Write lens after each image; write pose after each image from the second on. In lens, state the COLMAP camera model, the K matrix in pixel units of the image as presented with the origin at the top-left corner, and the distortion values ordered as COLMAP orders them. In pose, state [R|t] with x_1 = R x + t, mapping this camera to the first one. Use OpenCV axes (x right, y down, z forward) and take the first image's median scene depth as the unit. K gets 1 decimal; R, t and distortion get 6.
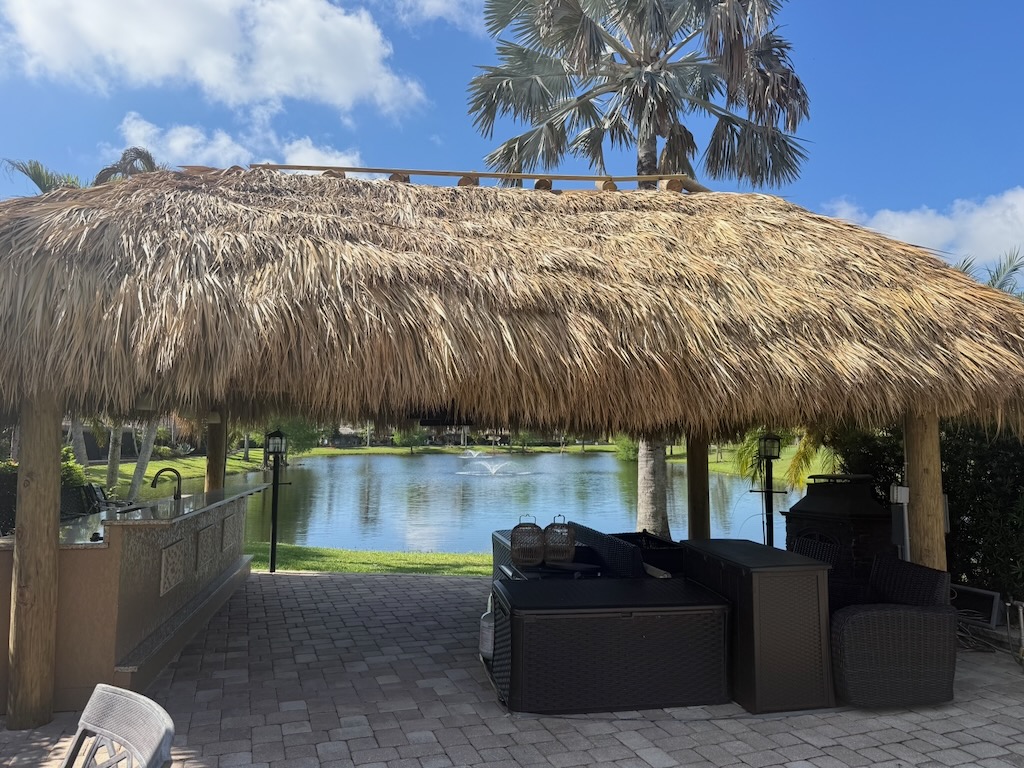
lens RADIAL K [[718.1, 0, 512.0], [0, 718.1, 384.0], [0, 0, 1]] dist [0.108708, -0.141707]
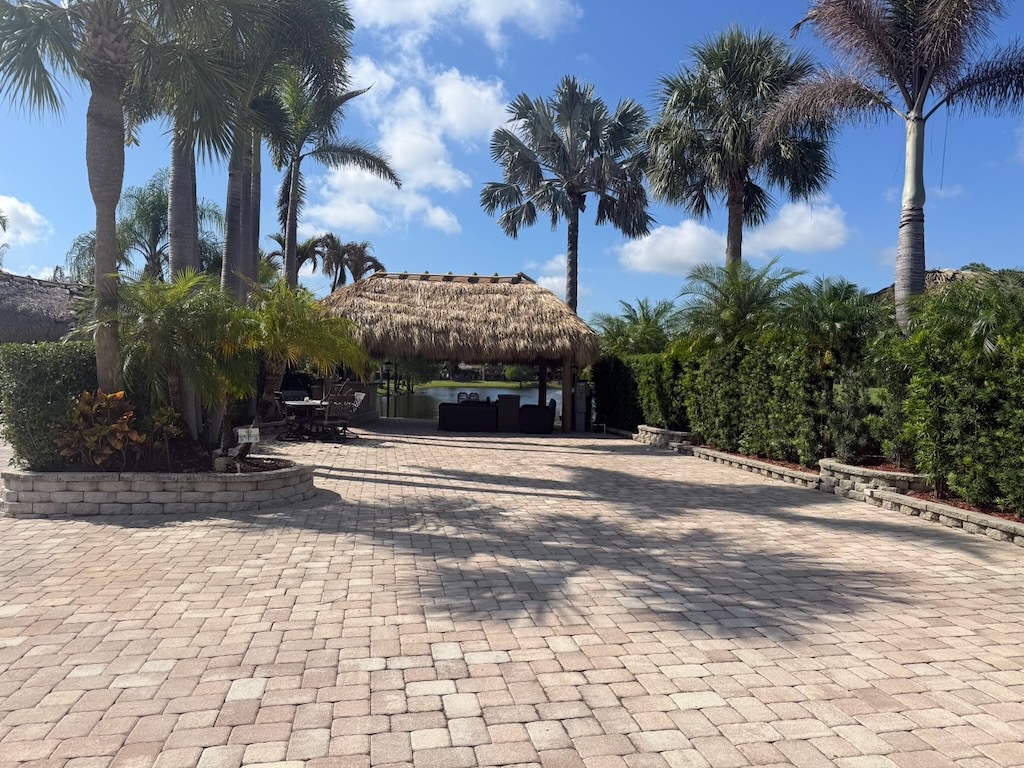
lens RADIAL K [[718.1, 0, 512.0], [0, 718.1, 384.0], [0, 0, 1]] dist [0.108708, -0.141707]
pose [[0.984079, 0.014081, -0.177171, 0.072617], [0.001086, 0.996362, 0.085219, -0.009813], [0.177726, -0.084054, 0.980484, -0.186132]]
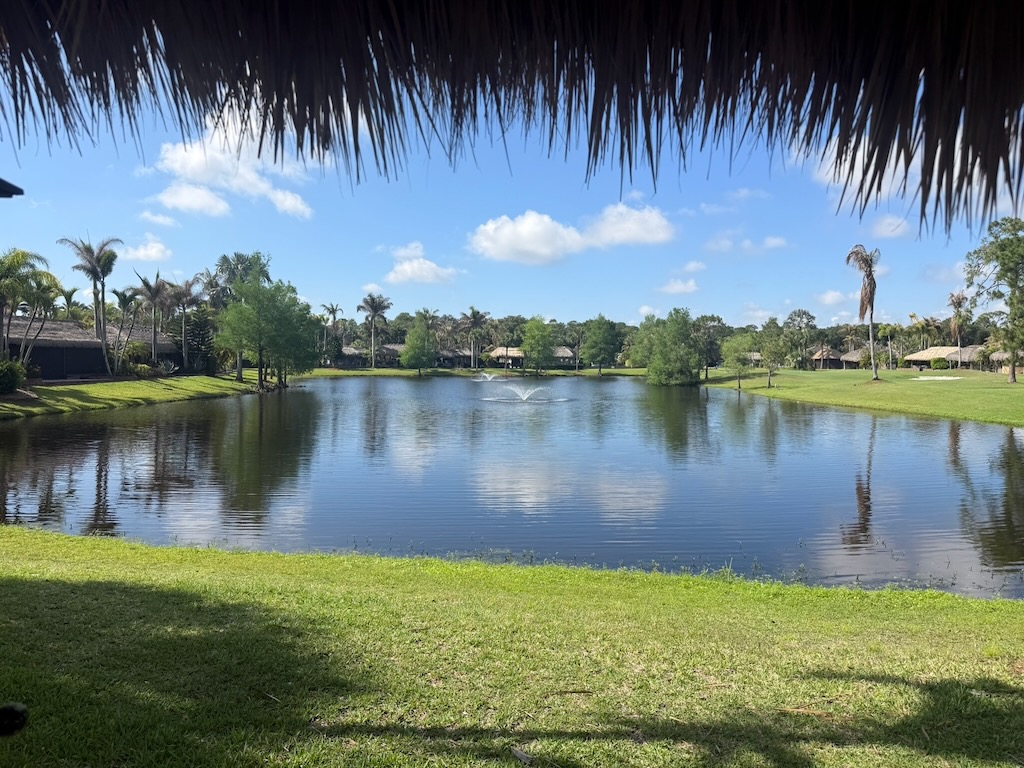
lens RADIAL K [[718.1, 0, 512.0], [0, 718.1, 384.0], [0, 0, 1]] dist [0.108708, -0.141707]
pose [[0.999964, 0.008001, -0.002680, -0.022207], [-0.007670, 0.994301, 0.106337, 0.008611], [0.003515, -0.106312, 0.994327, 0.088549]]
